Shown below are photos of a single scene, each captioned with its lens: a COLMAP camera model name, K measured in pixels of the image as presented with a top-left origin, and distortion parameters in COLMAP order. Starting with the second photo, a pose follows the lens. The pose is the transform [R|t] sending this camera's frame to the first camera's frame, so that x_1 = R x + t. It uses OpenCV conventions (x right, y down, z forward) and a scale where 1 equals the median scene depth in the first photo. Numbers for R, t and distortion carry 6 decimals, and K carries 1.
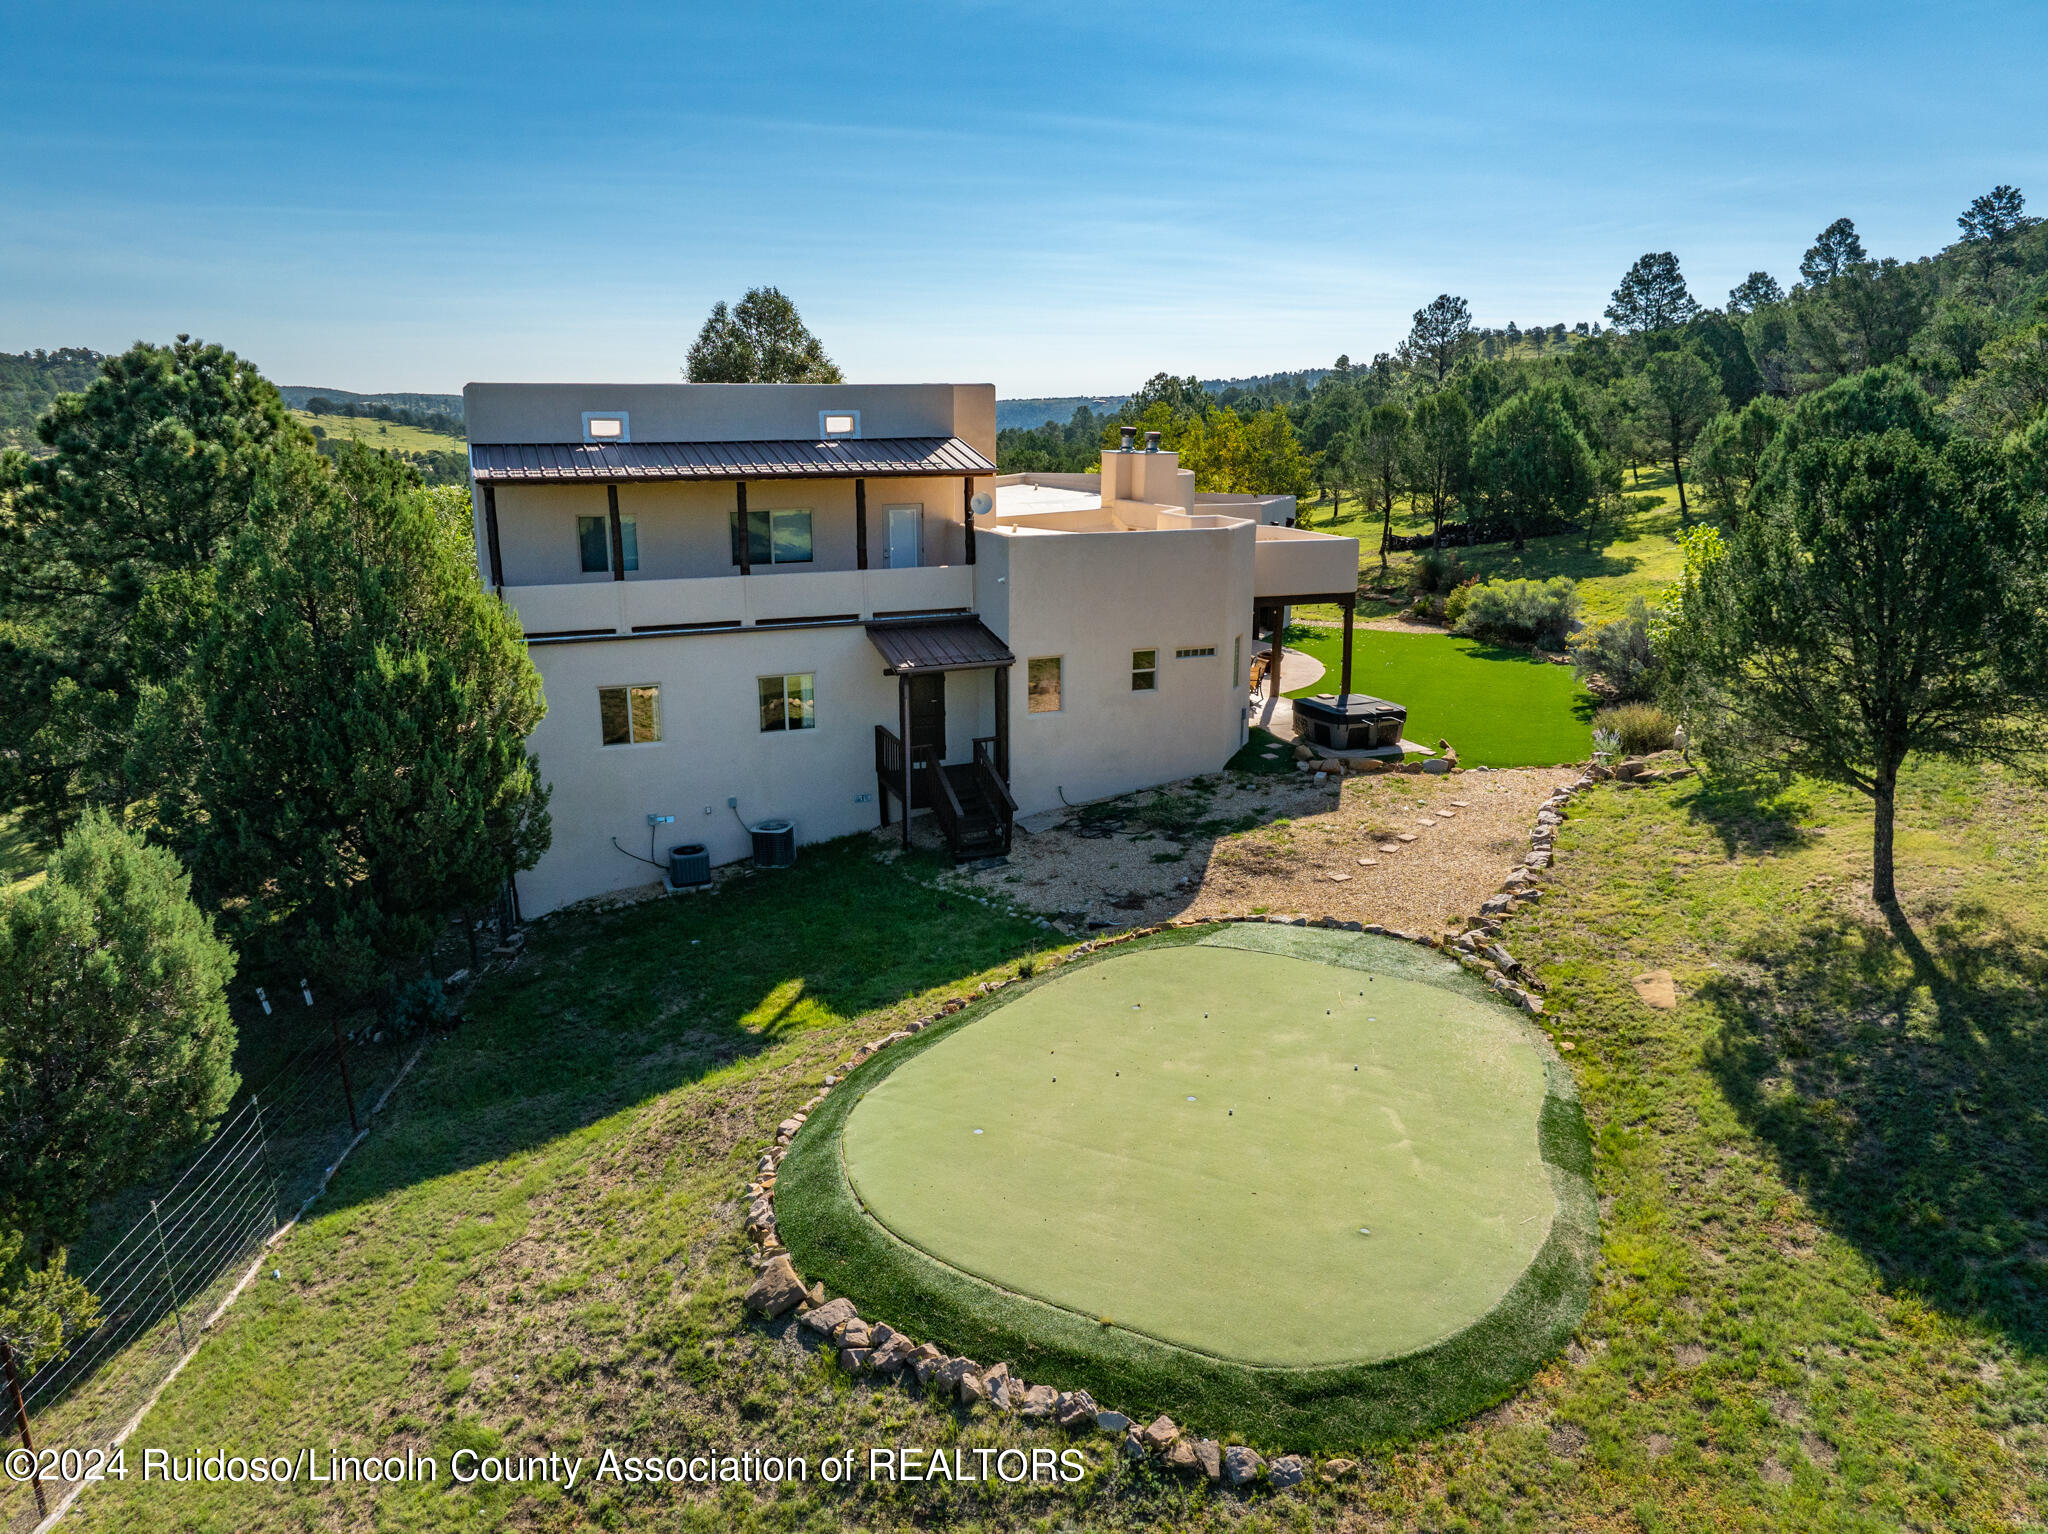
lens RADIAL K [[1443.7, 0, 1024.1], [0, 1443.7, 773.6], [0, 0, 1]] dist [-0.051153, 0.030688]
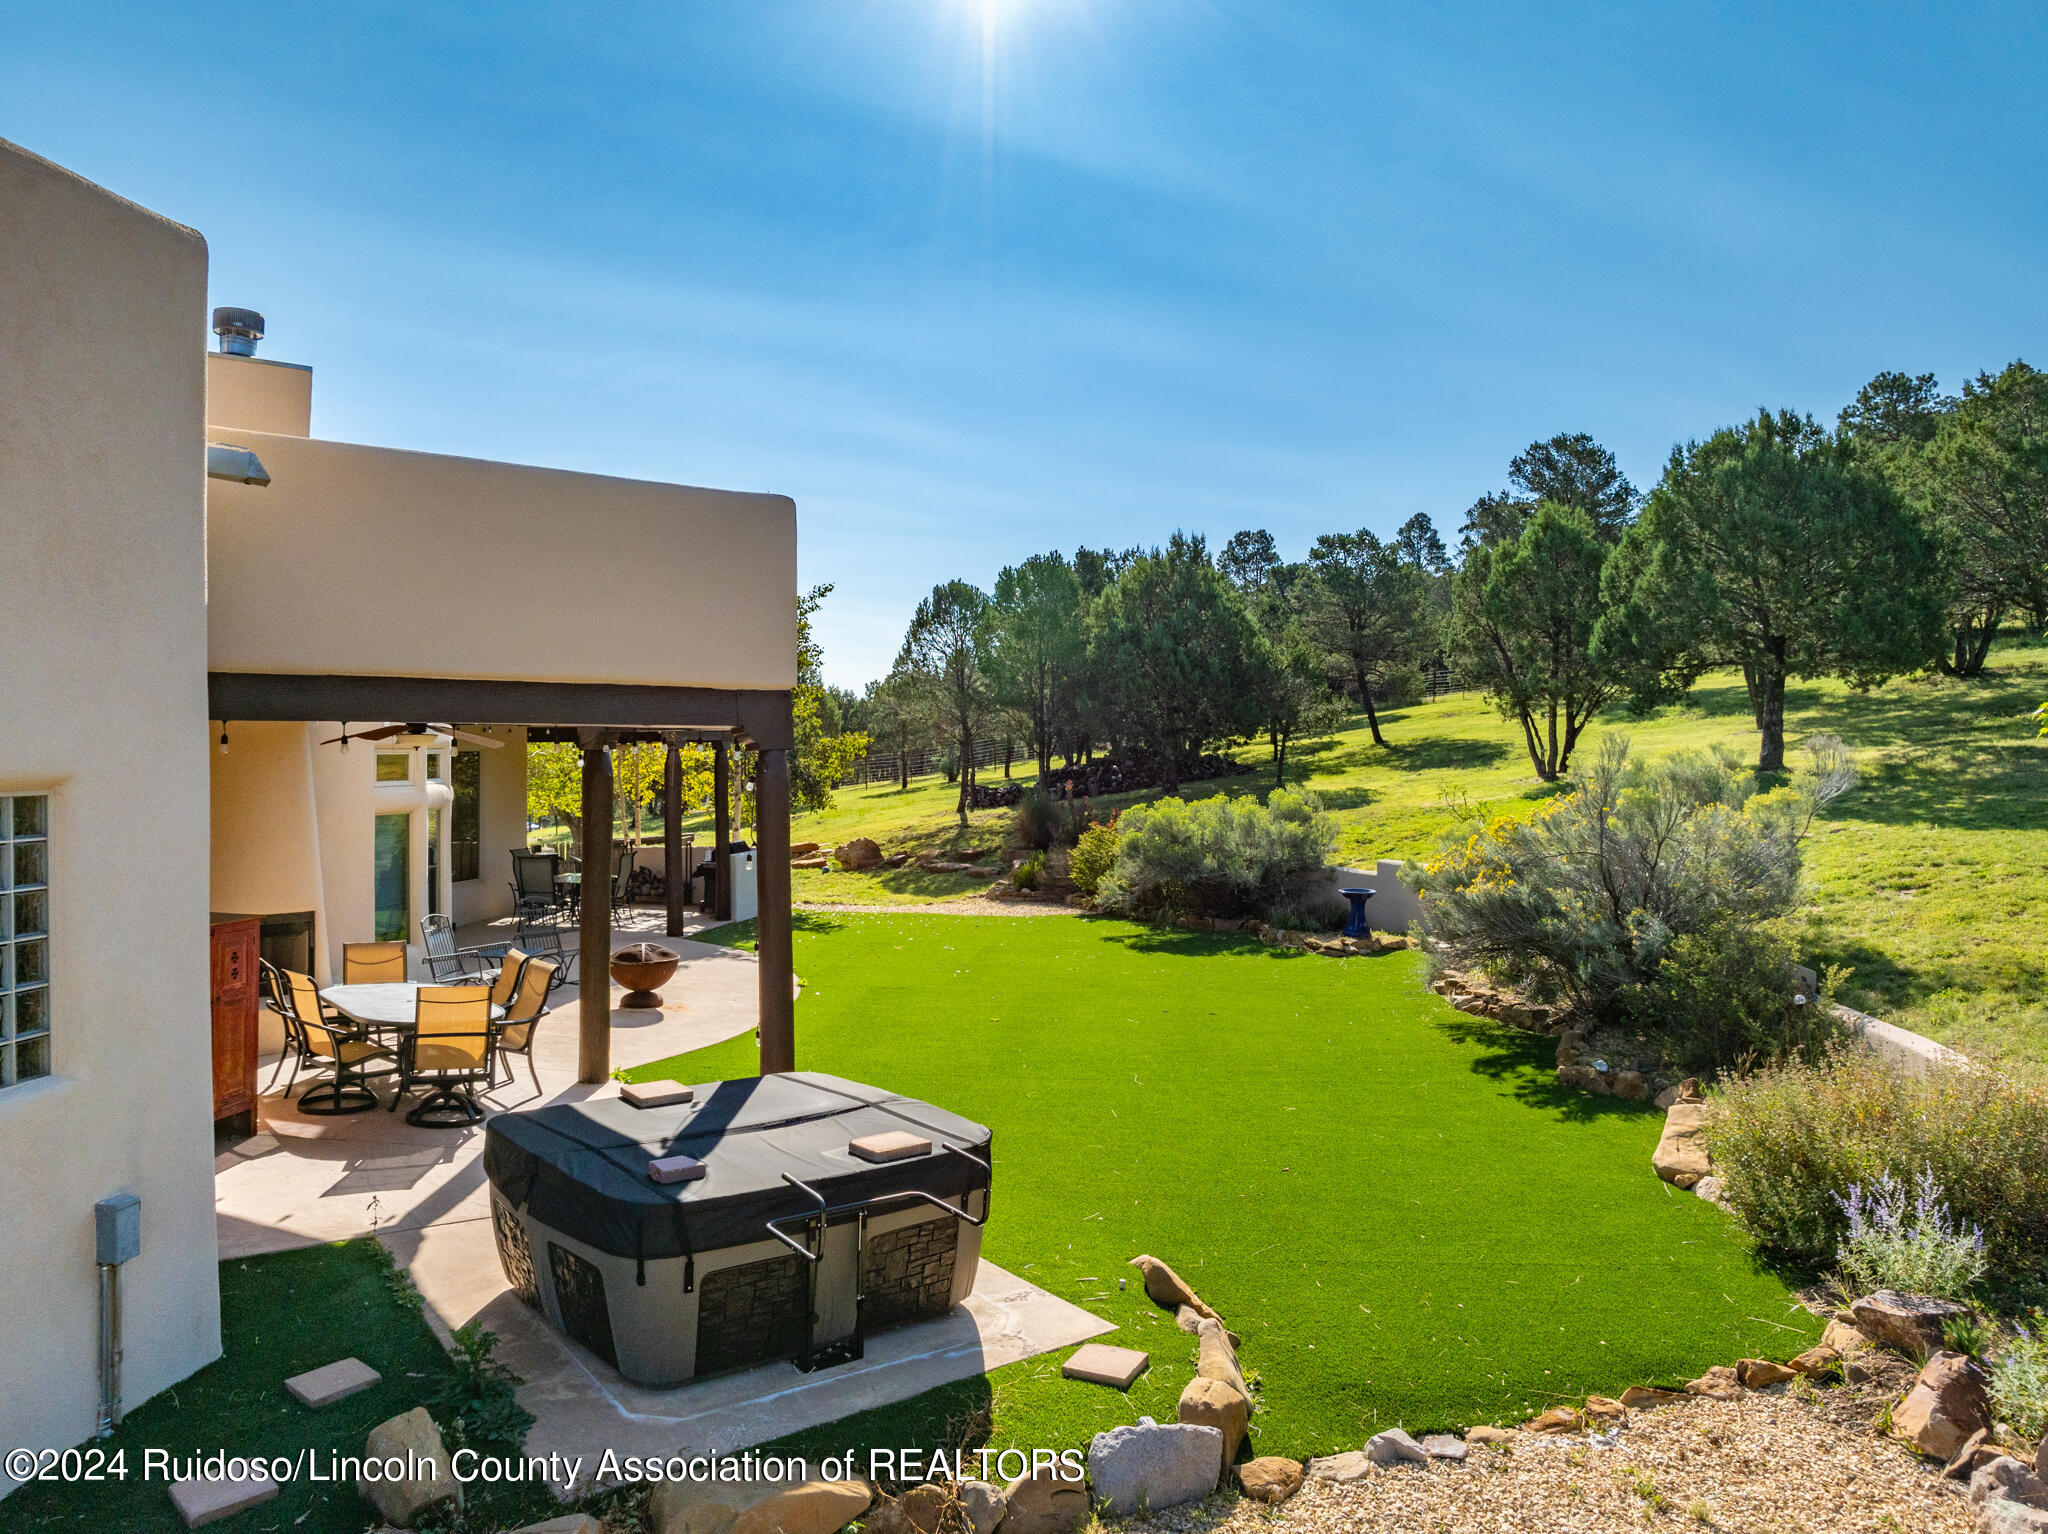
lens RADIAL K [[1443.7, 0, 1021.3], [0, 1443.7, 767.0], [0, 0, 1]] dist [-0.051153, 0.030688]
pose [[0.964767, -0.003310, 0.263084, 0.132894], [0.065822, 0.971161, -0.229157, -0.030570], [-0.254738, 0.238400, 0.937163, 0.486033]]
